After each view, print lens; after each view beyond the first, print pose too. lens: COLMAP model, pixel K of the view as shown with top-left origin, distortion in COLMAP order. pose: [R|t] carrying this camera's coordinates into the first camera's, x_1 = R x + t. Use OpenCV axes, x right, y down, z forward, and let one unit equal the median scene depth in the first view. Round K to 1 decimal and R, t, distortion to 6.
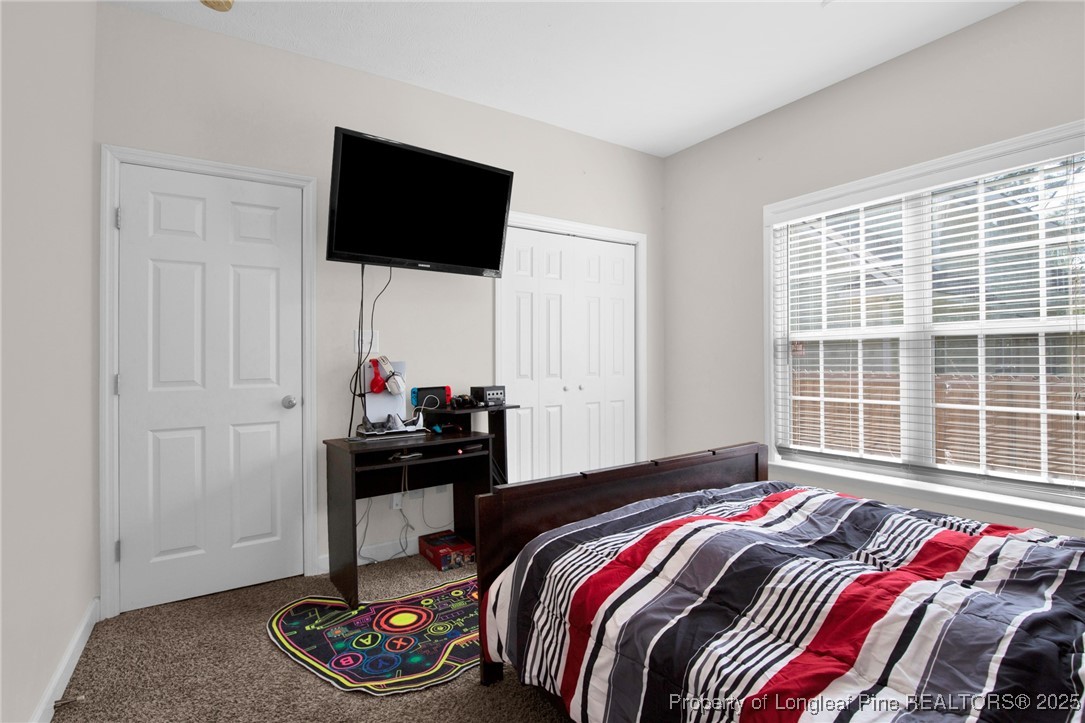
lens RADIAL K [[516.5, 0, 548.9], [0, 516.5, 360.2], [0, 0, 1]] dist [-0.030277, -0.000241]
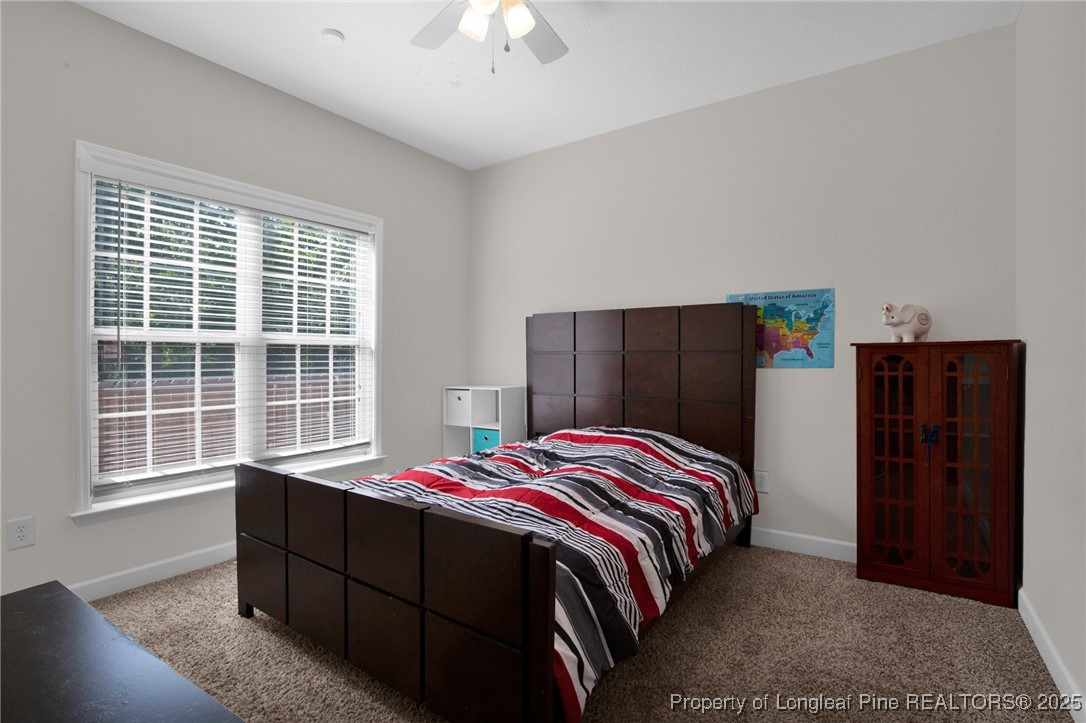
lens RADIAL K [[517.0, 0, 549.4], [0, 517.0, 360.2], [0, 0, 1]] dist [-0.030277, -0.000241]
pose [[-0.366769, 0.012160, 0.930233, -0.493479], [0.010565, 0.999905, -0.008906, 0.006672], [-0.930252, 0.006561, -0.366862, 0.755530]]
